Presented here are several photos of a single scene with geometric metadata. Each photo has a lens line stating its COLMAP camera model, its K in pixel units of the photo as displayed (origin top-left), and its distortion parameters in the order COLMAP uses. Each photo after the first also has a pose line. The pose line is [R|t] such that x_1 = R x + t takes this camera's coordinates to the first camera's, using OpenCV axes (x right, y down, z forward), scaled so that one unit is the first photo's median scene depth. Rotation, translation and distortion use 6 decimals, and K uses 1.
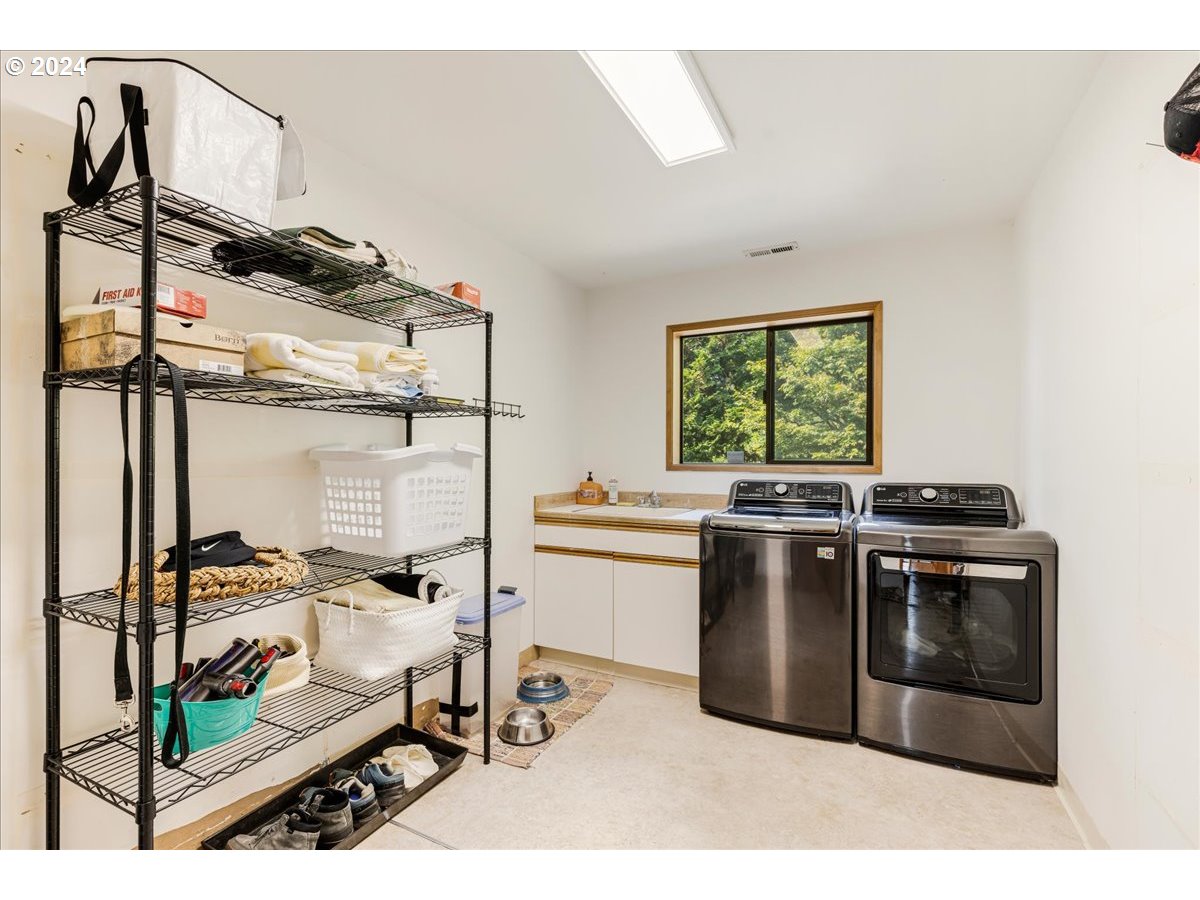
lens RADIAL K [[547.5, 0, 602.6], [0, 547.5, 453.1], [0, 0, 1]] dist [0.000466, 0.002476]
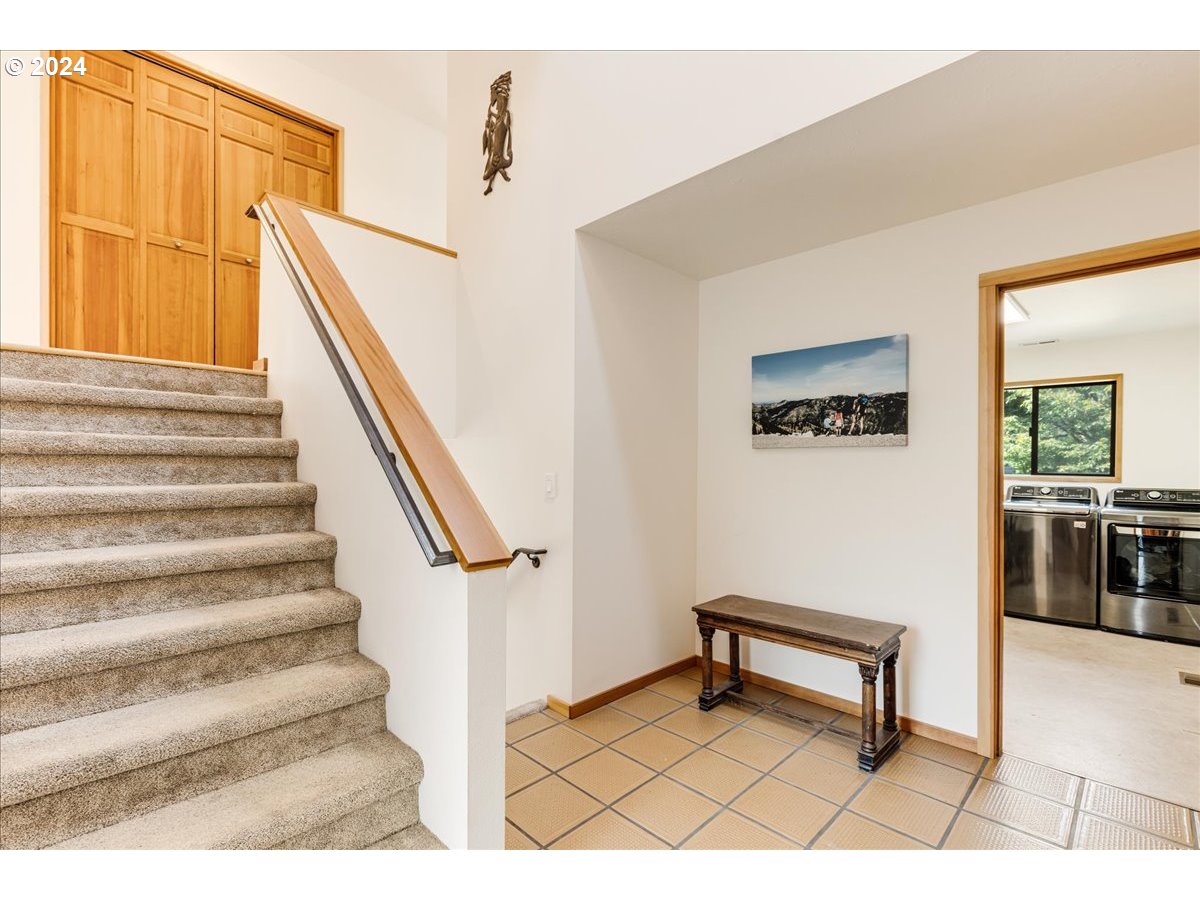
lens RADIAL K [[547.5, 0, 596.7], [0, 547.5, 456.4], [0, 0, 1]] dist [0.000466, 0.002476]
pose [[0.948297, 0.001955, -0.317378, -0.469285], [-0.003782, 0.999980, -0.005141, -0.026840], [0.317361, 0.006075, 0.948285, -1.084911]]
